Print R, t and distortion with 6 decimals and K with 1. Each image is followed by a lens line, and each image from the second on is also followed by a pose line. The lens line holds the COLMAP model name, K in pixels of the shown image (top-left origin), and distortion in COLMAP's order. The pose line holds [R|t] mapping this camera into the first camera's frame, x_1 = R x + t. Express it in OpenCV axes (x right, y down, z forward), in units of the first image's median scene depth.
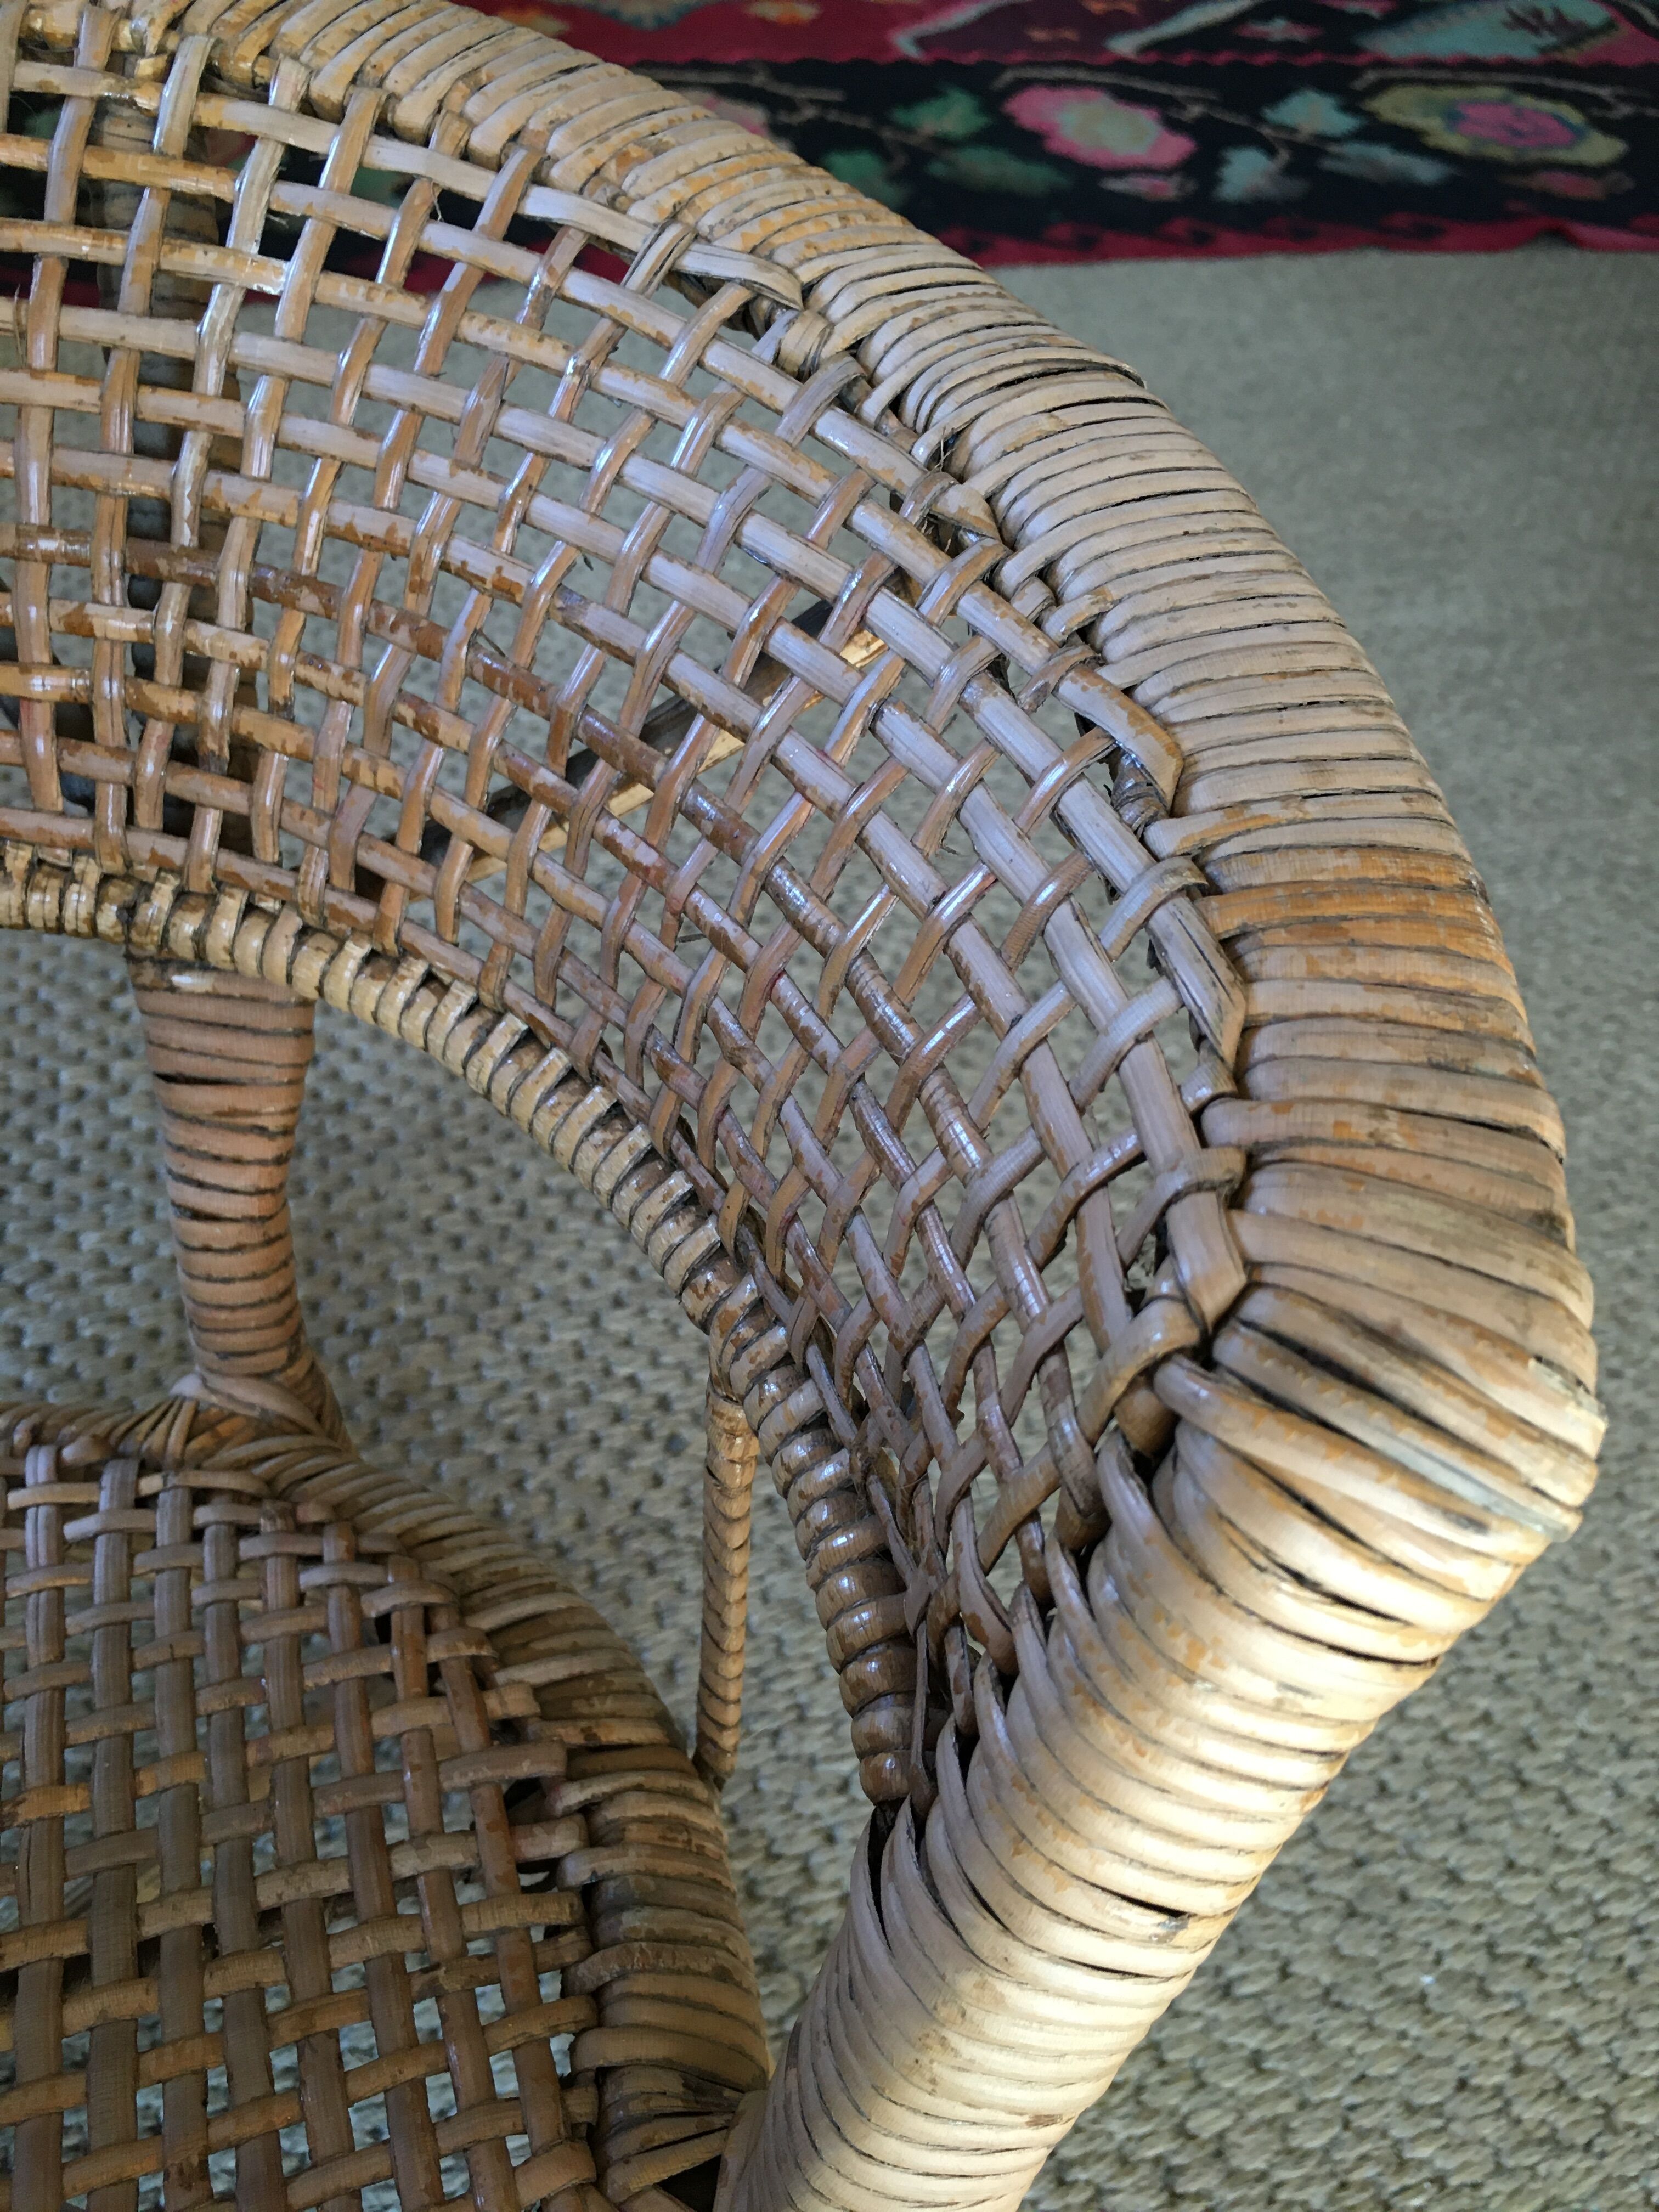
lens RADIAL K [[1954.4, 0, 839.7], [0, 1954.4, 1100.0], [0, 0, 1]] dist [0.063674, -0.109241]
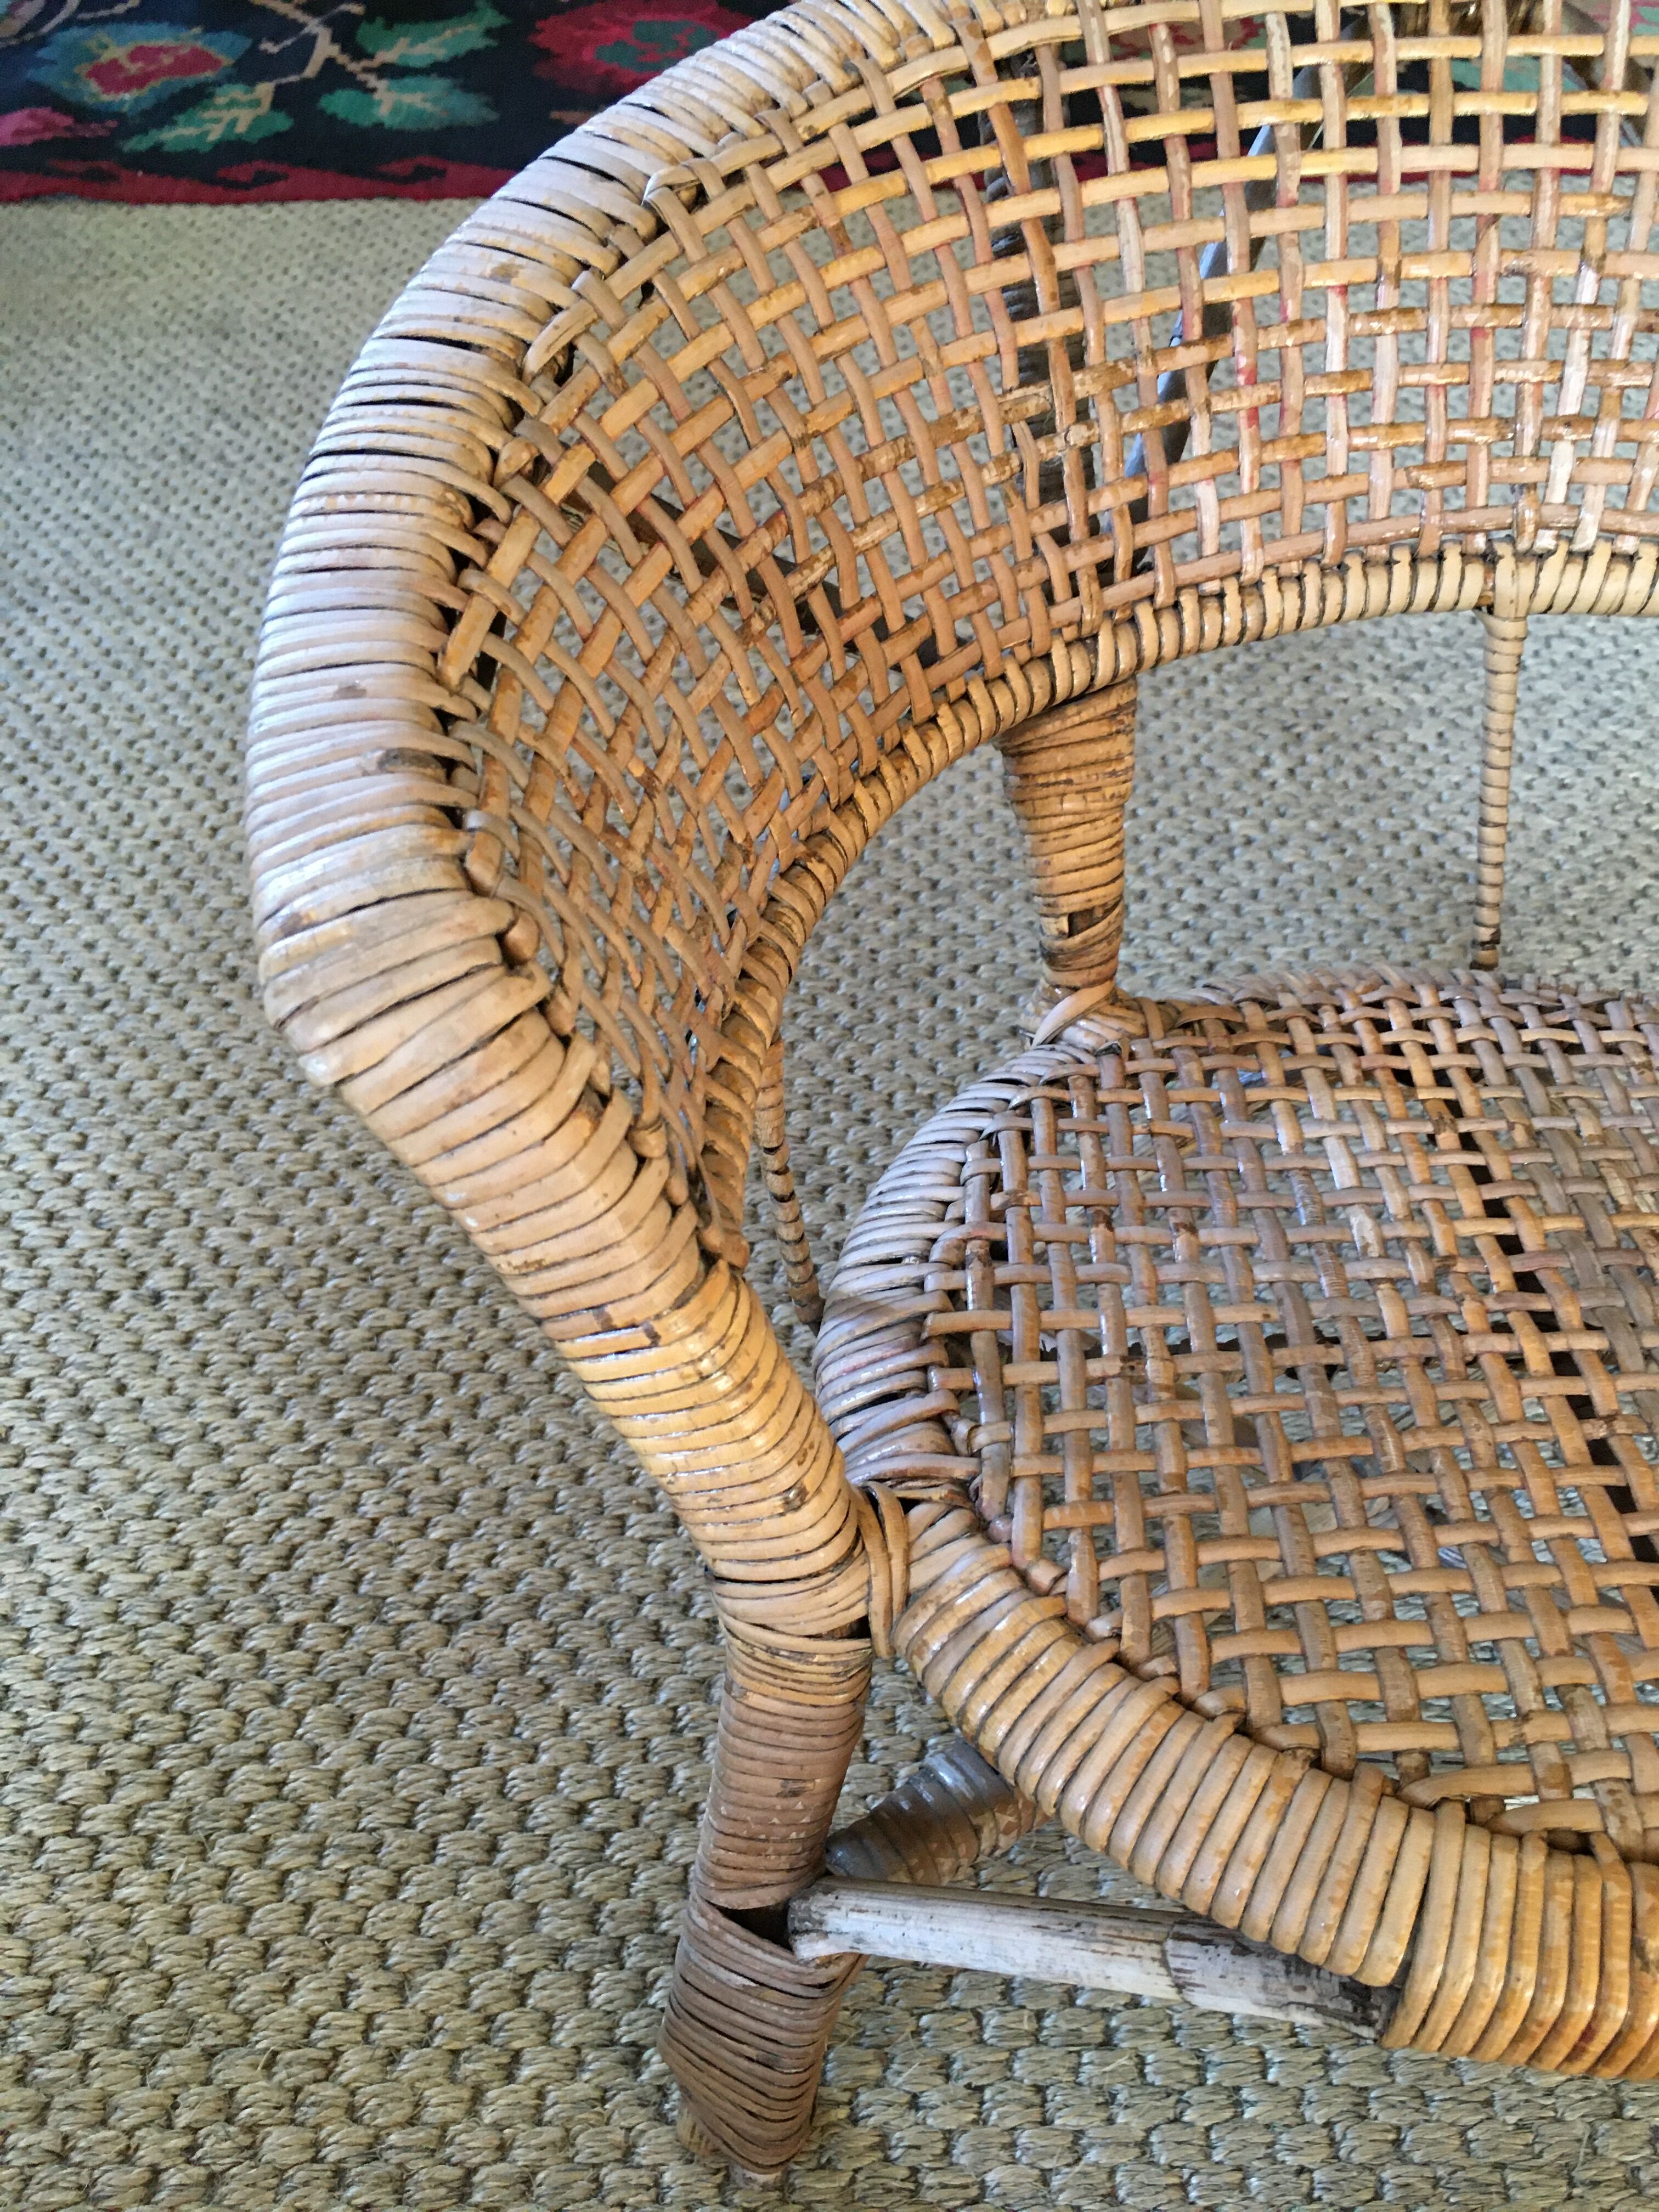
lens RADIAL K [[1931.4, 0, 836.8], [0, 1931.4, 1101.5], [0, 0, 1]] dist [0.080847, -0.122181]
pose [[0.952229, 0.156908, -0.261992, -0.697071], [-0.143165, 0.987158, 0.070871, 0.262500], [0.269748, -0.029977, 0.962464, -0.580809]]
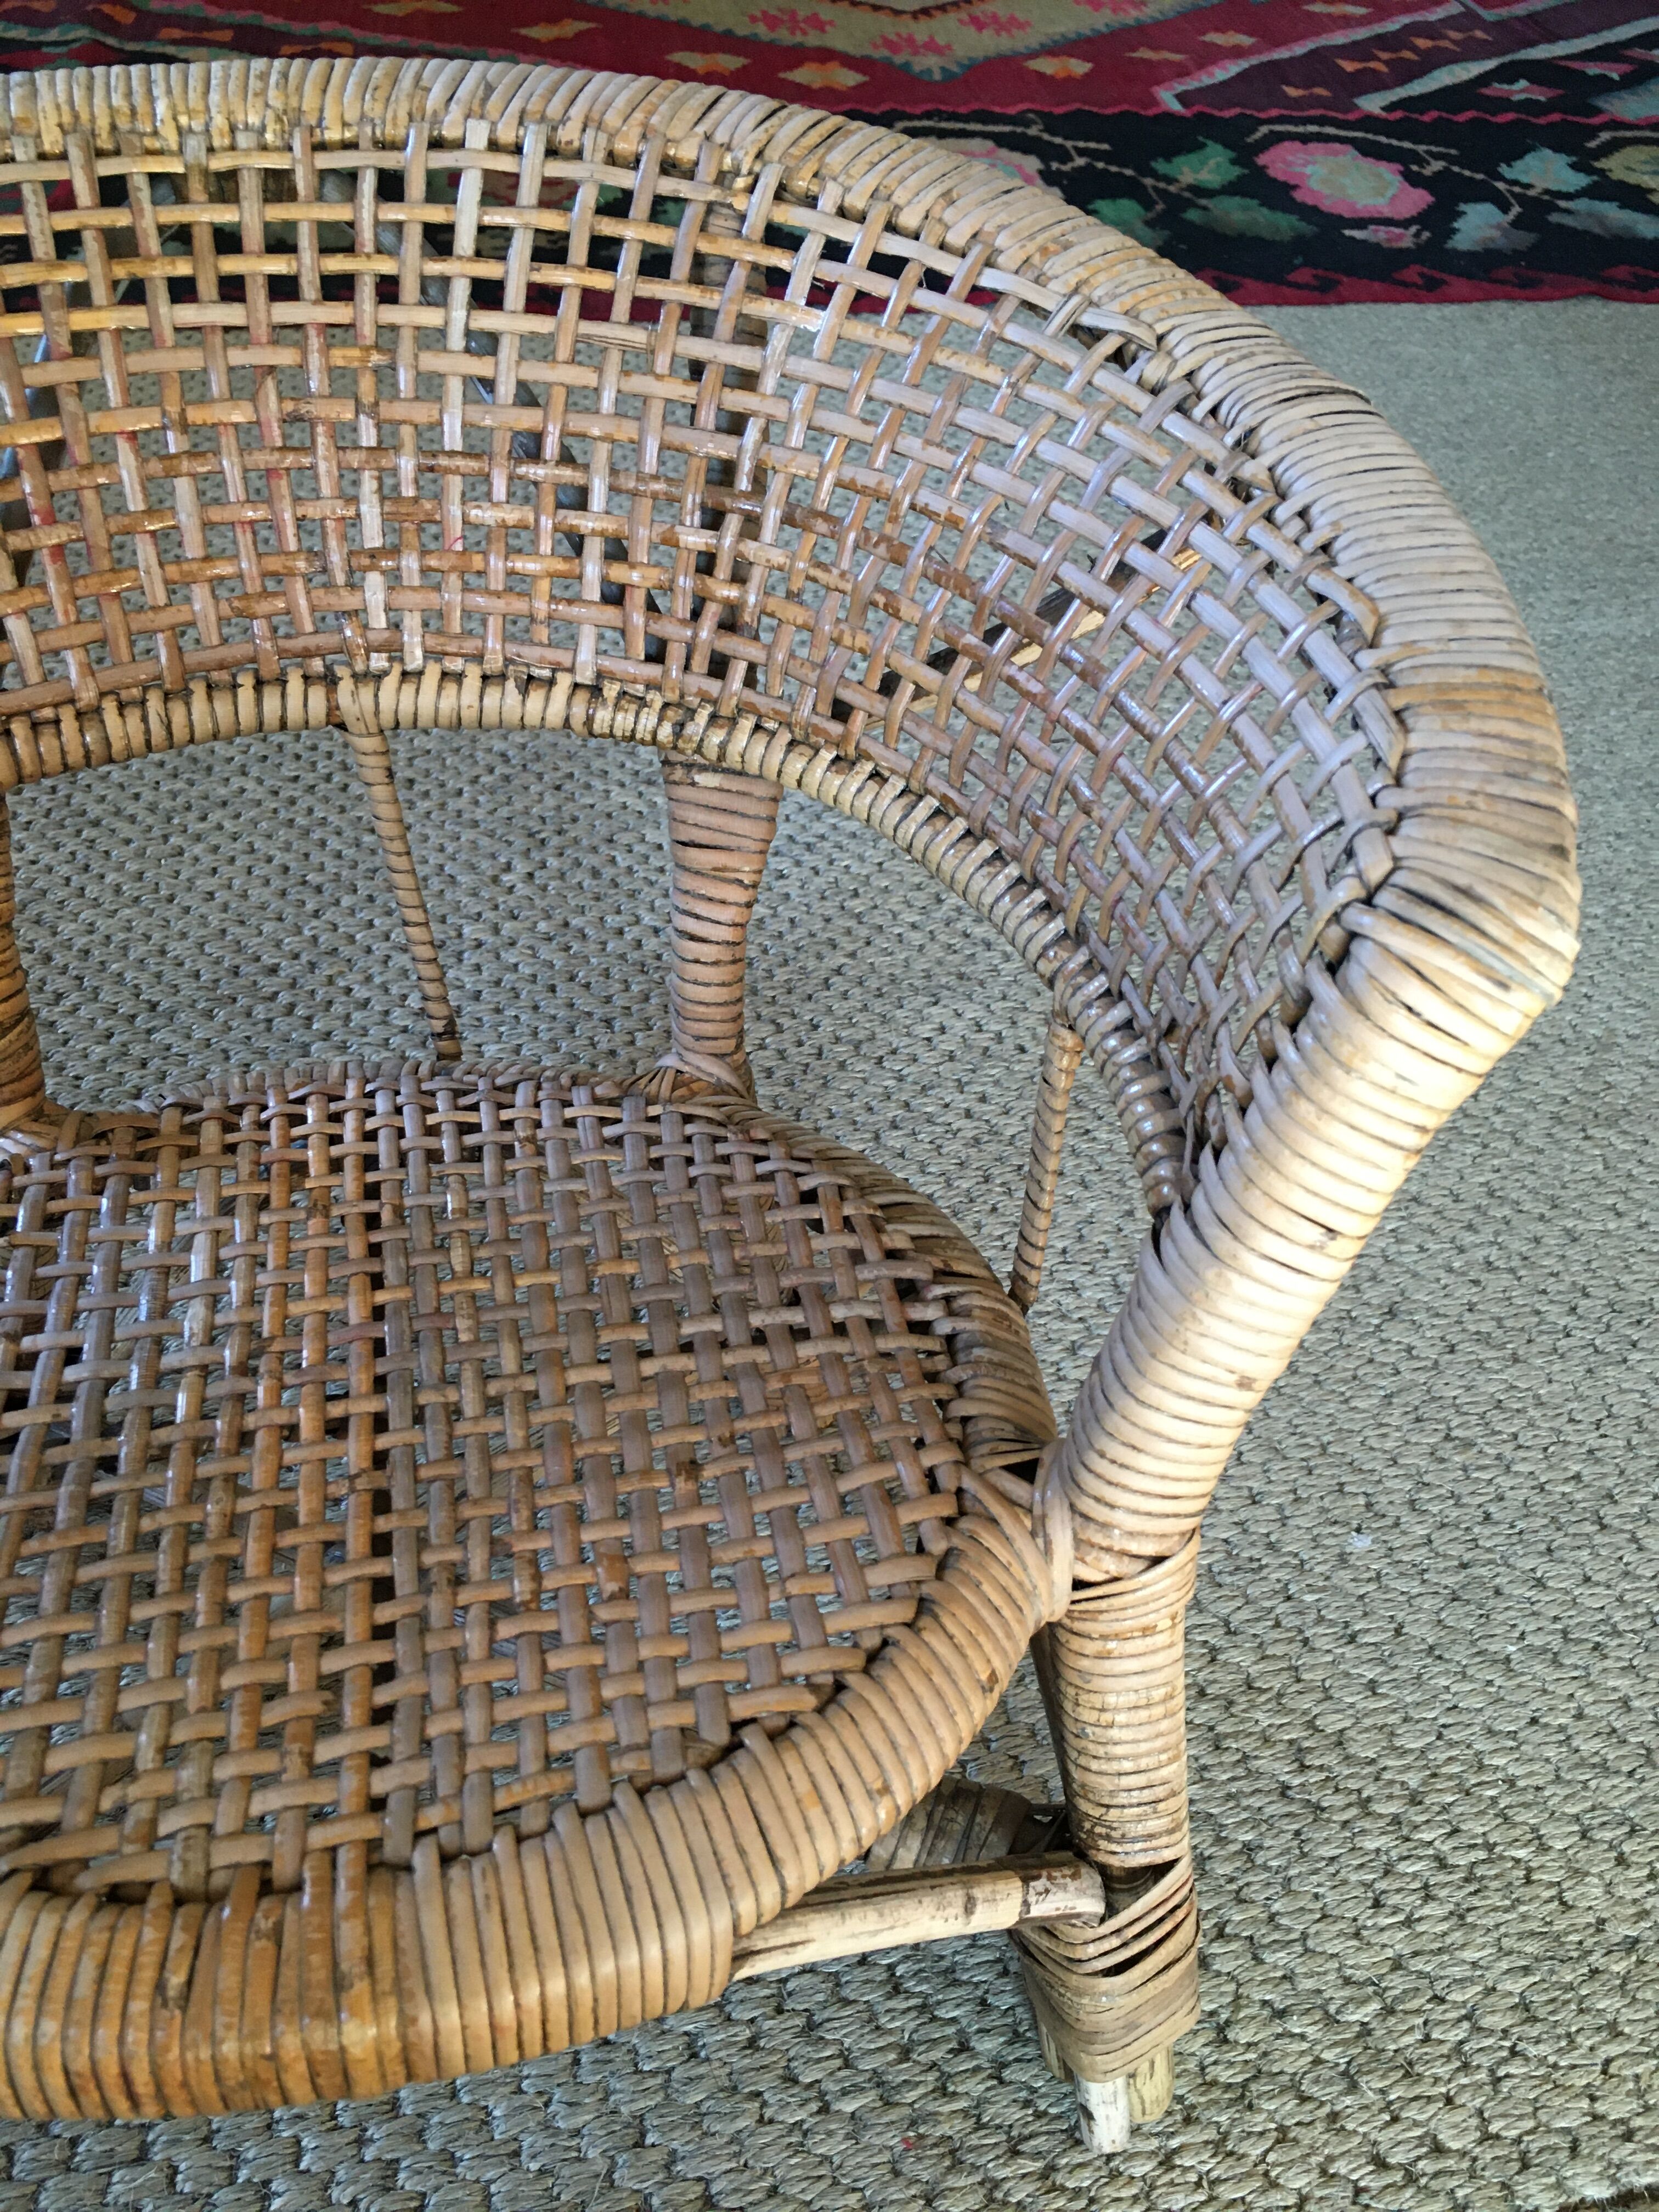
lens RADIAL K [[1914.3, 0, 836.9], [0, 1914.3, 1099.4], [0, 0, 1]] dist [0.077838, -0.116558]
pose [[0.993504, 0.065847, -0.092810, -0.081839], [-0.066264, 0.997801, -0.001416, 0.202920], [0.092513, 0.007557, 0.995683, -0.526574]]
